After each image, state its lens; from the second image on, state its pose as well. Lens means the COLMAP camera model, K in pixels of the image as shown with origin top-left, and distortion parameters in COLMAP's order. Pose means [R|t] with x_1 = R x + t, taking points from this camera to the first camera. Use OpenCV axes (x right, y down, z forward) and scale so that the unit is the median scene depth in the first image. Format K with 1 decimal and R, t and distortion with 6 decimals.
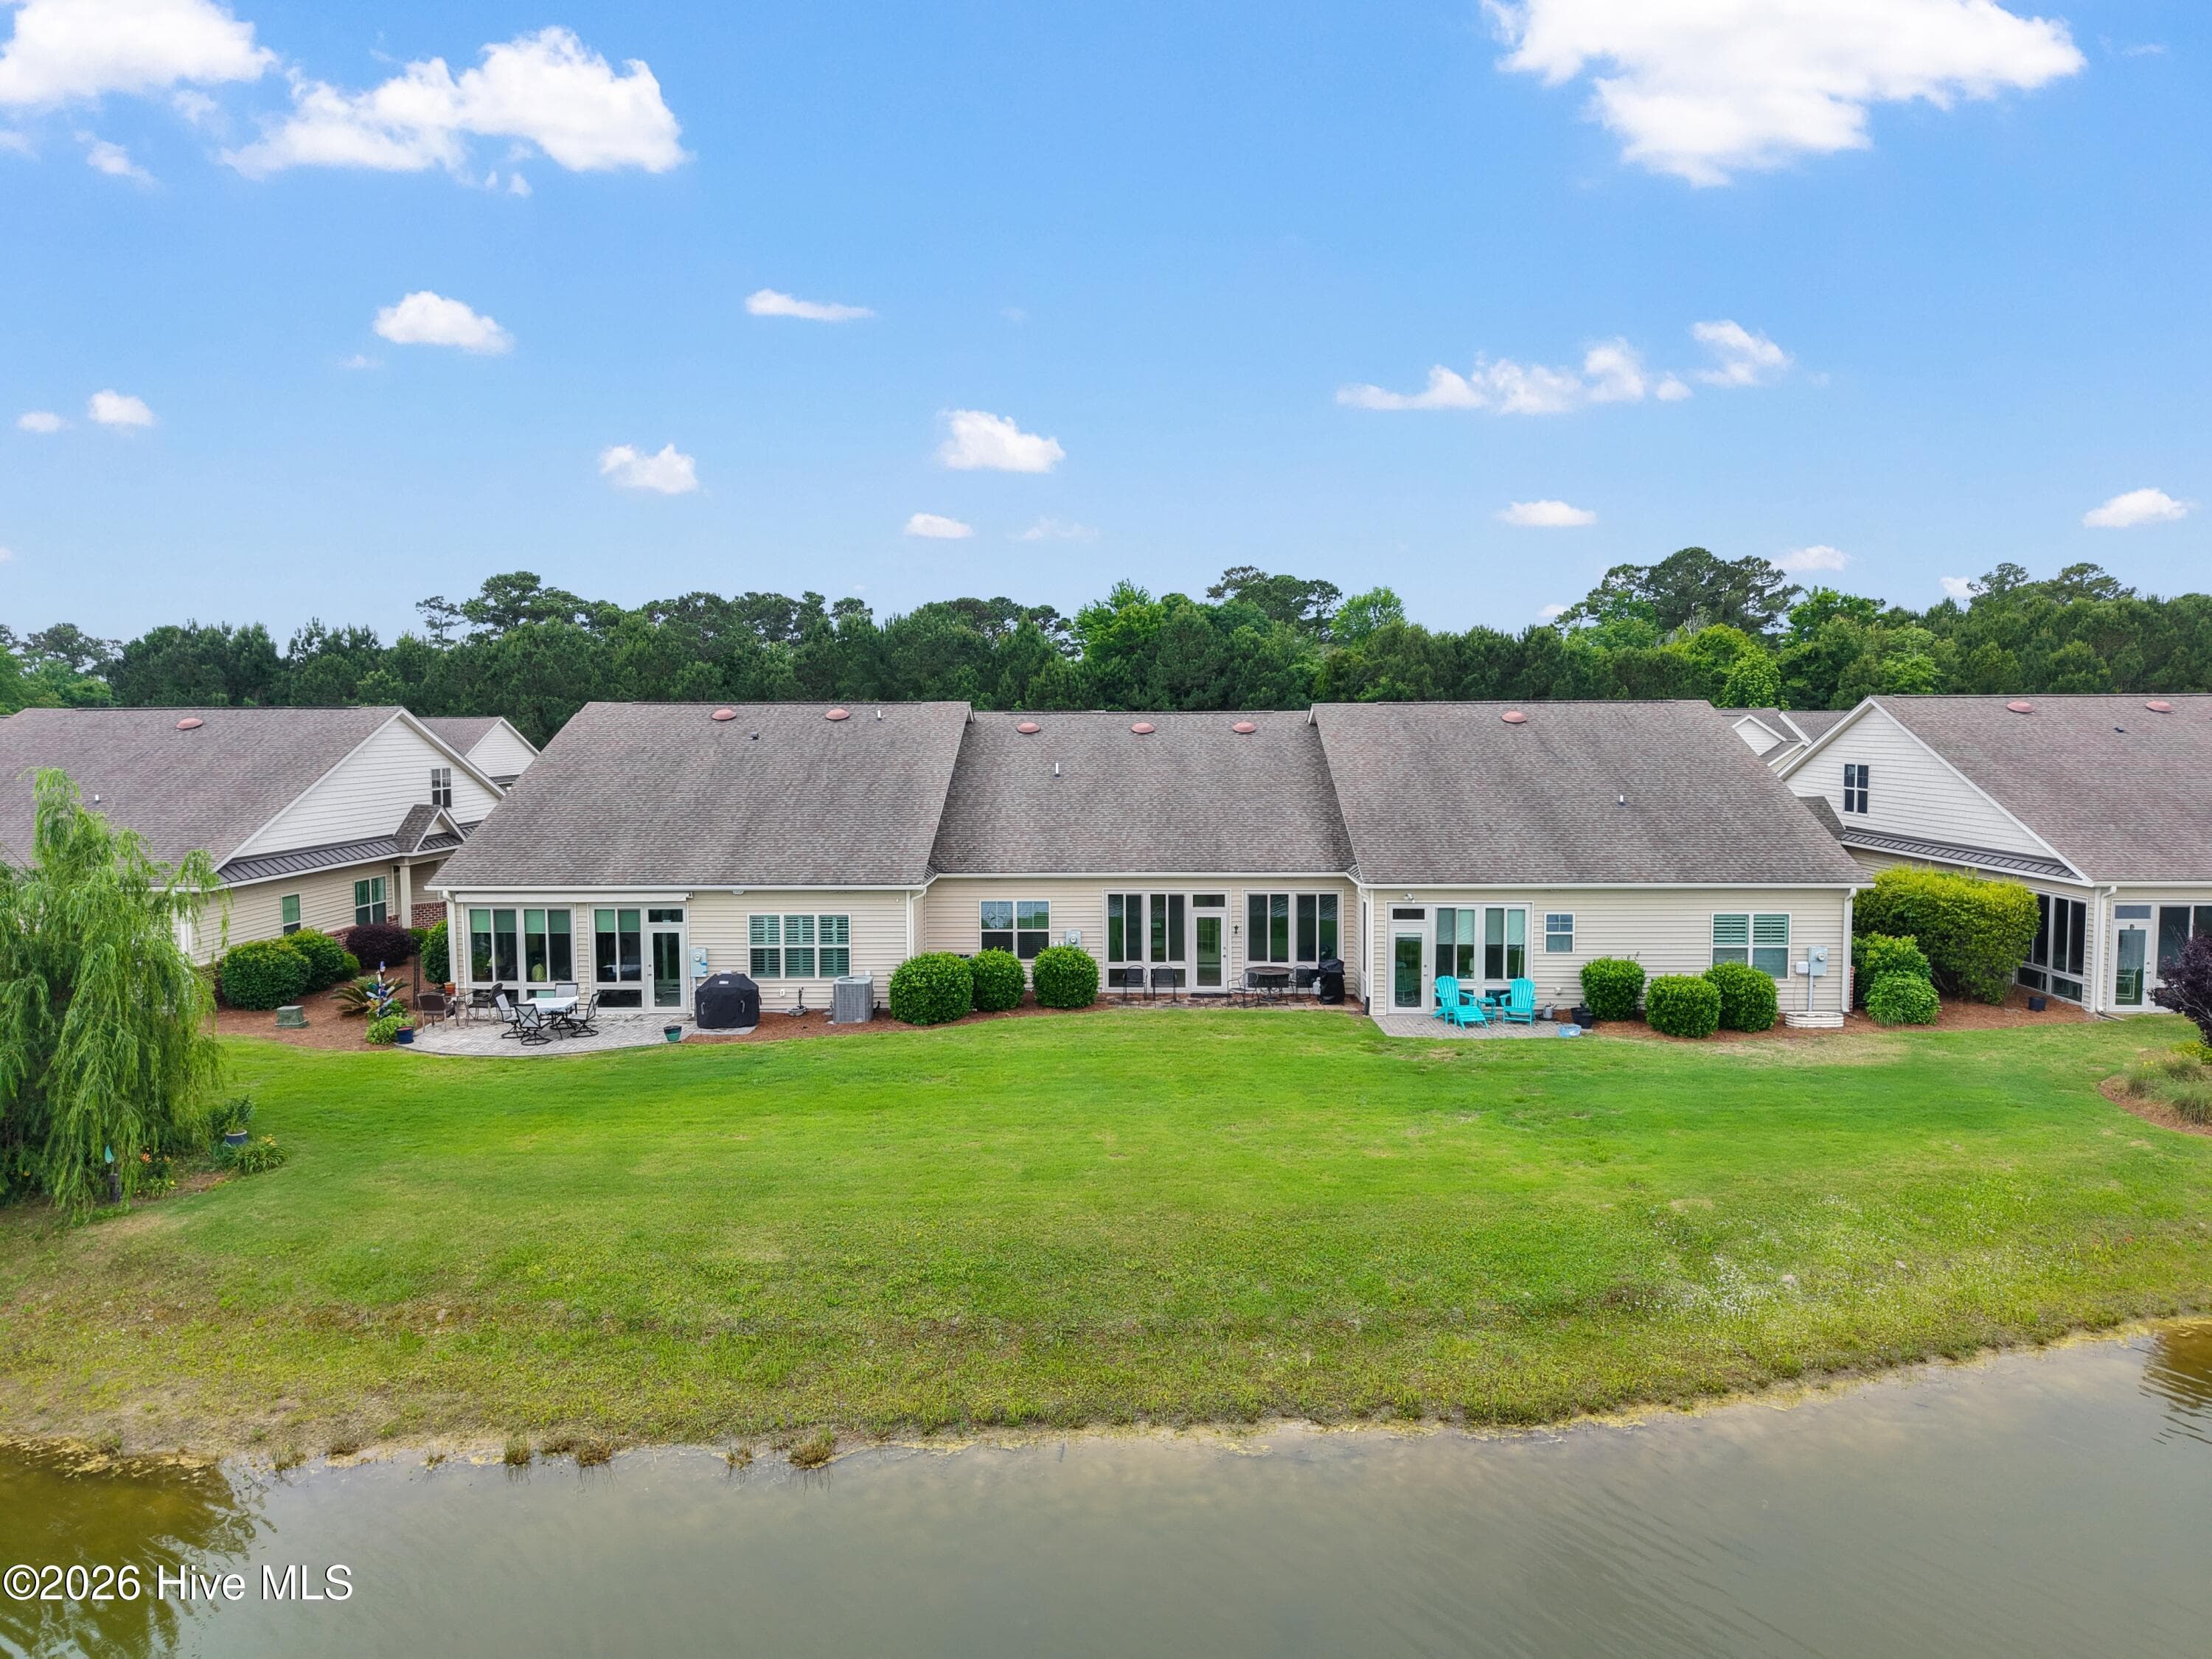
lens RADIAL K [[1488.8, 0, 1108.0], [0, 1488.8, 823.1], [0, 0, 1]] dist [0.019648, -0.020778]
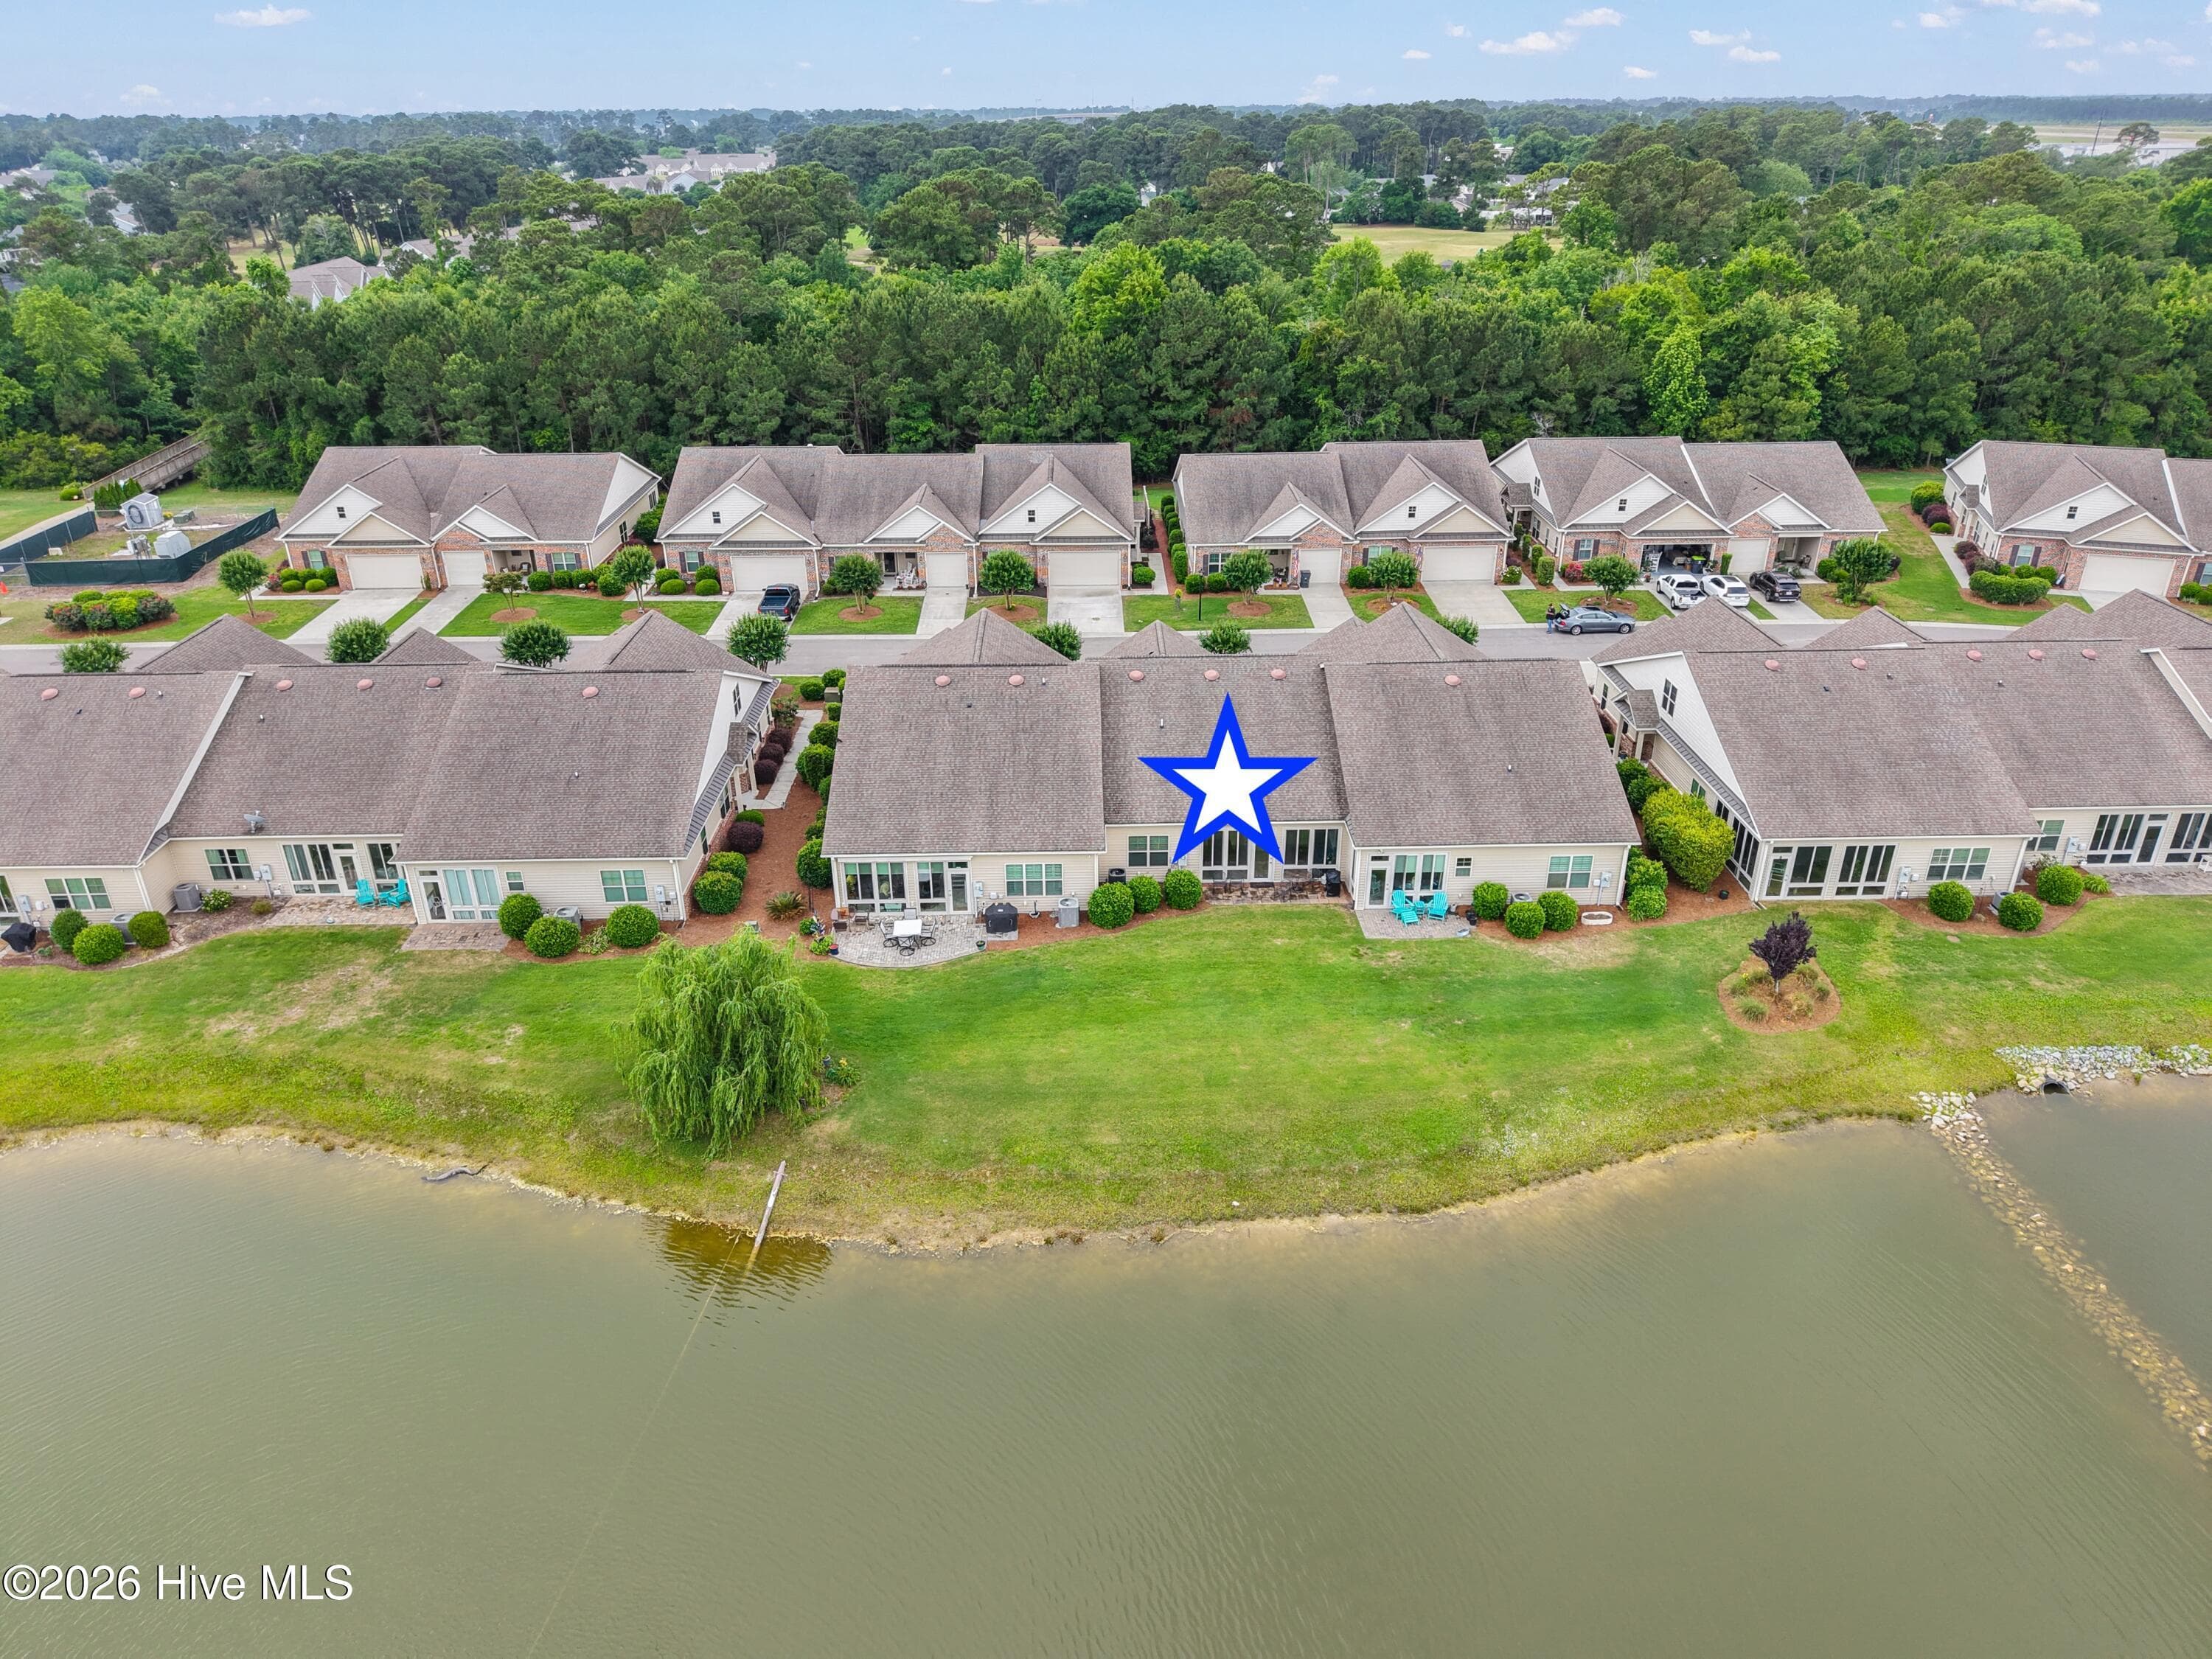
lens RADIAL K [[1467.8, 0, 1106.0], [0, 1467.8, 829.5], [0, 0, 1]] dist [0.052257, -0.048454]
pose [[0.999206, -0.022031, 0.033195, -0.168340], [0.008028, 0.927445, 0.373873, -0.583788], [-0.039024, -0.373310, 0.926886, -0.554952]]
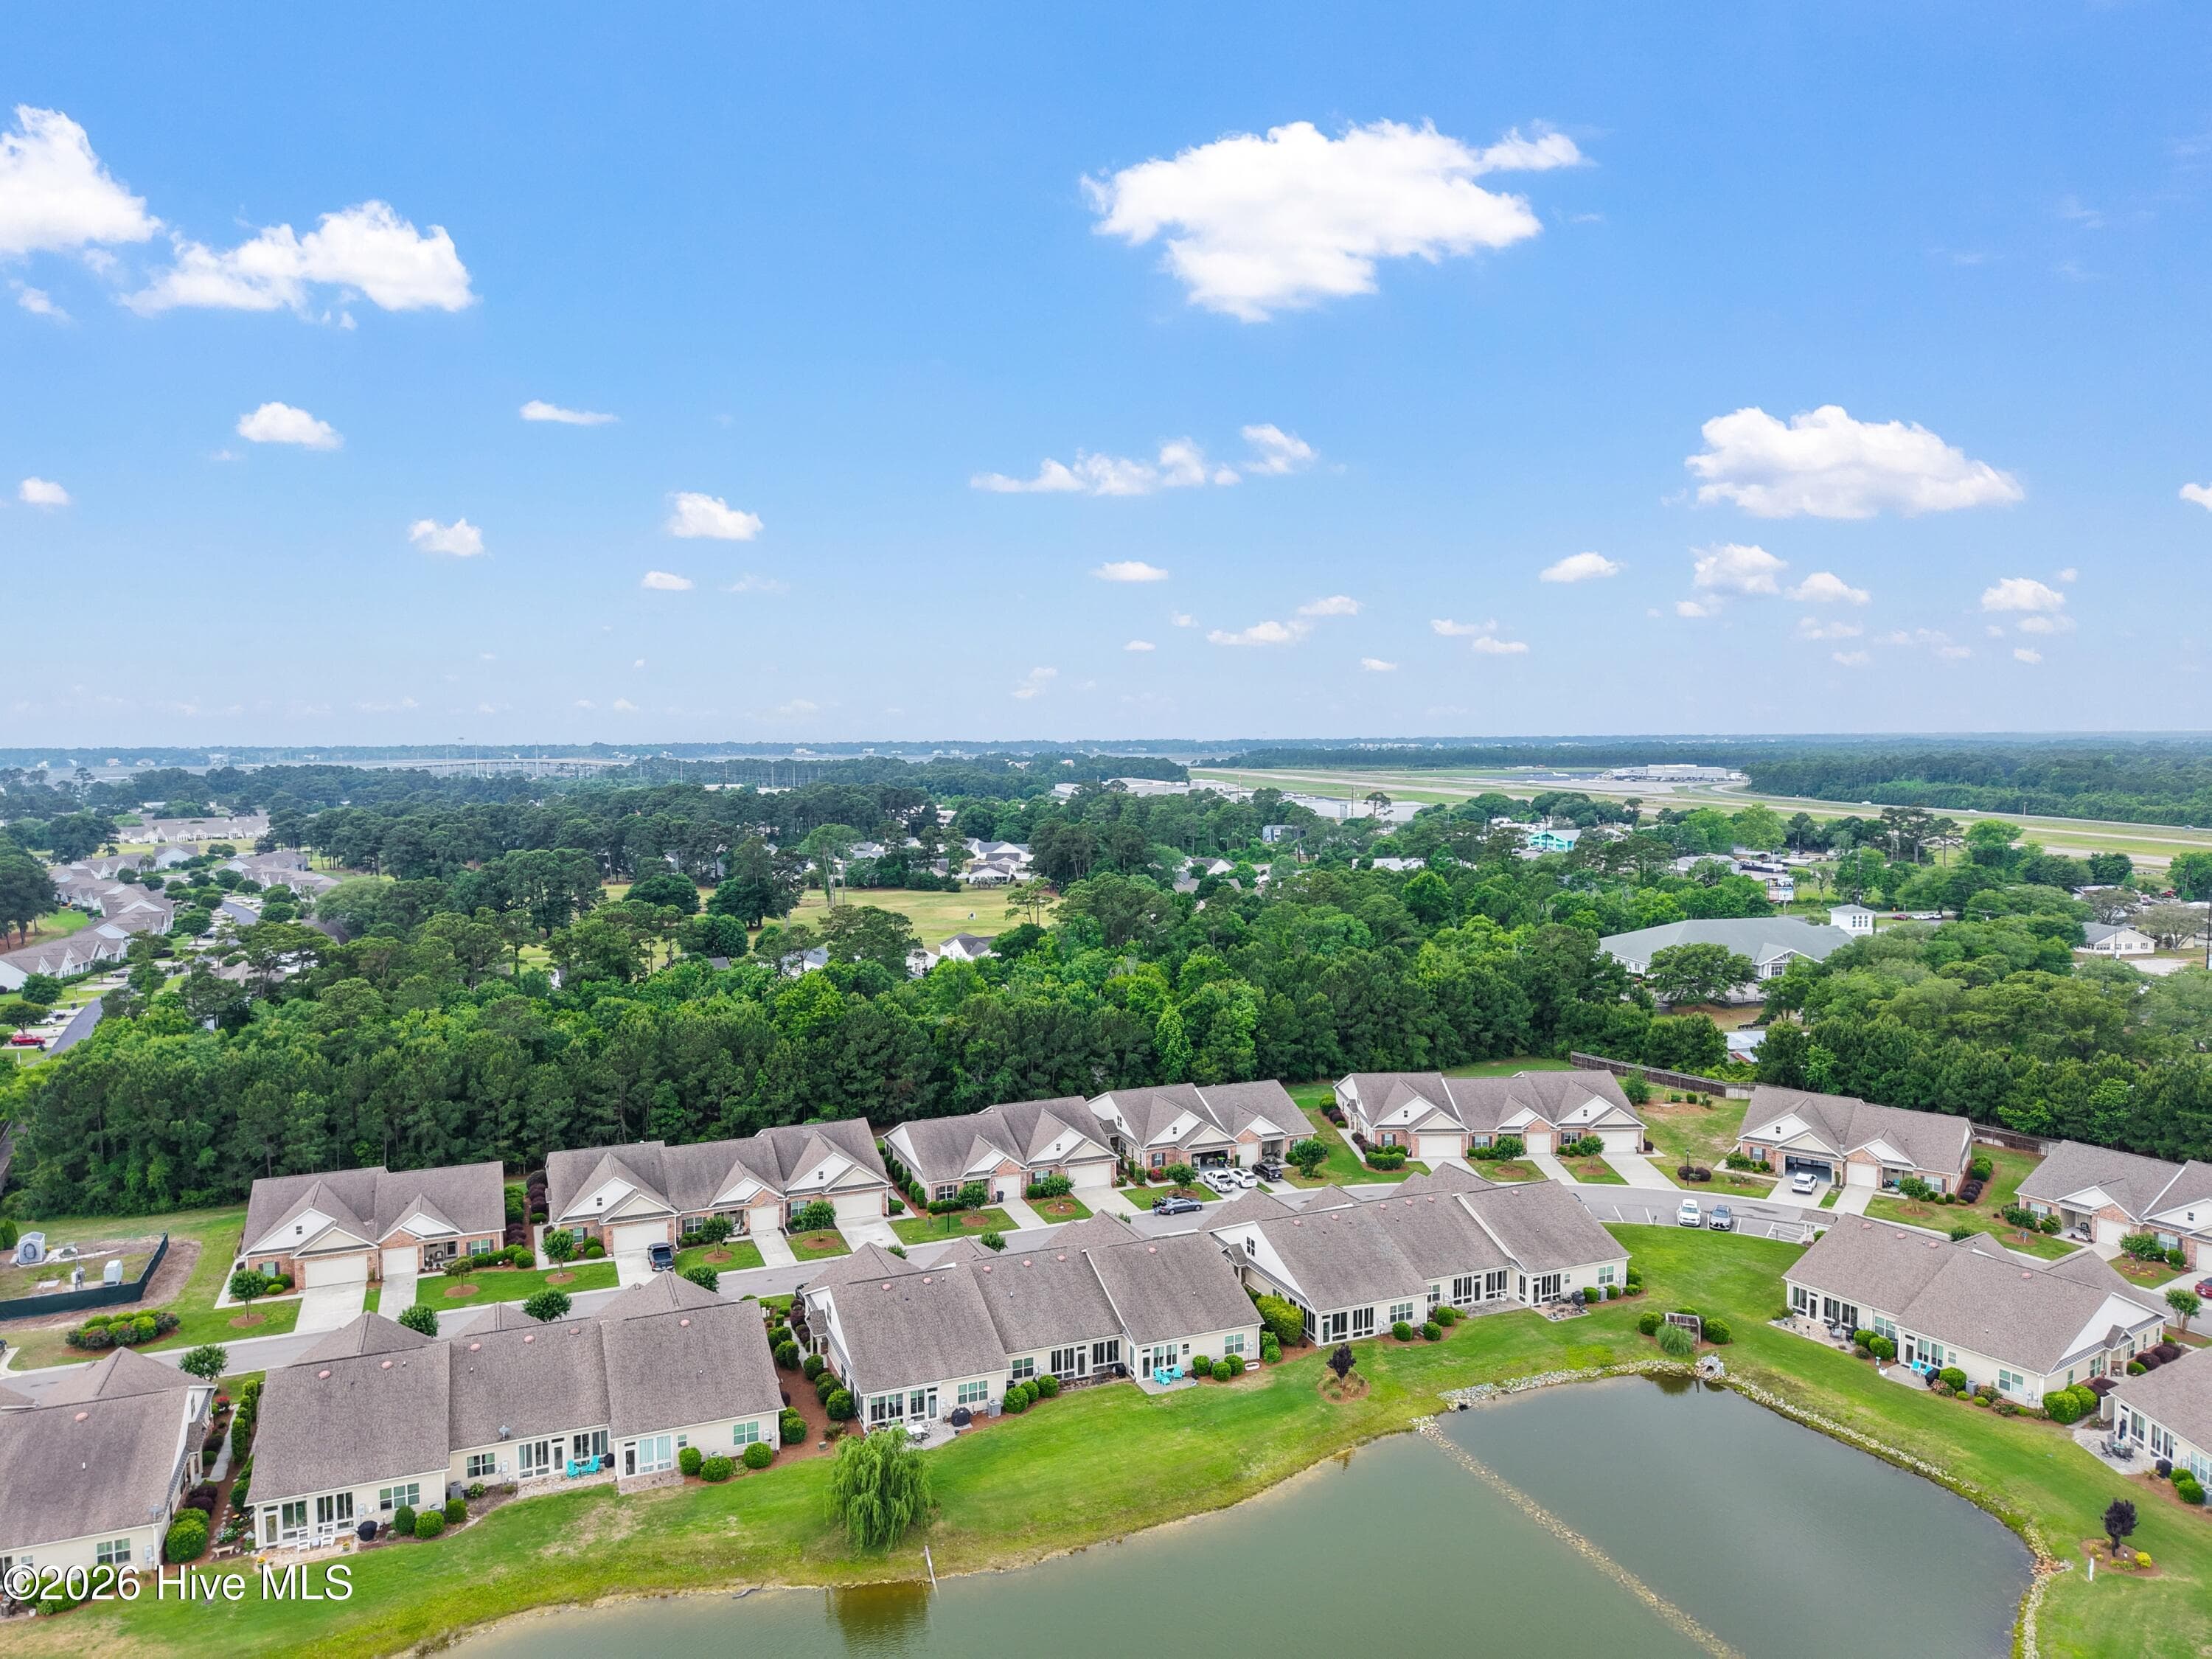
lens RADIAL K [[1488.8, 0, 1108.0], [0, 1488.8, 823.1], [0, 0, 1]] dist [0.019648, -0.020778]
pose [[0.911530, -0.024733, 0.410489, -1.151786], [0.027723, 0.999615, -0.001331, -1.055185], [-0.410298, 0.012593, 0.911864, -1.925488]]
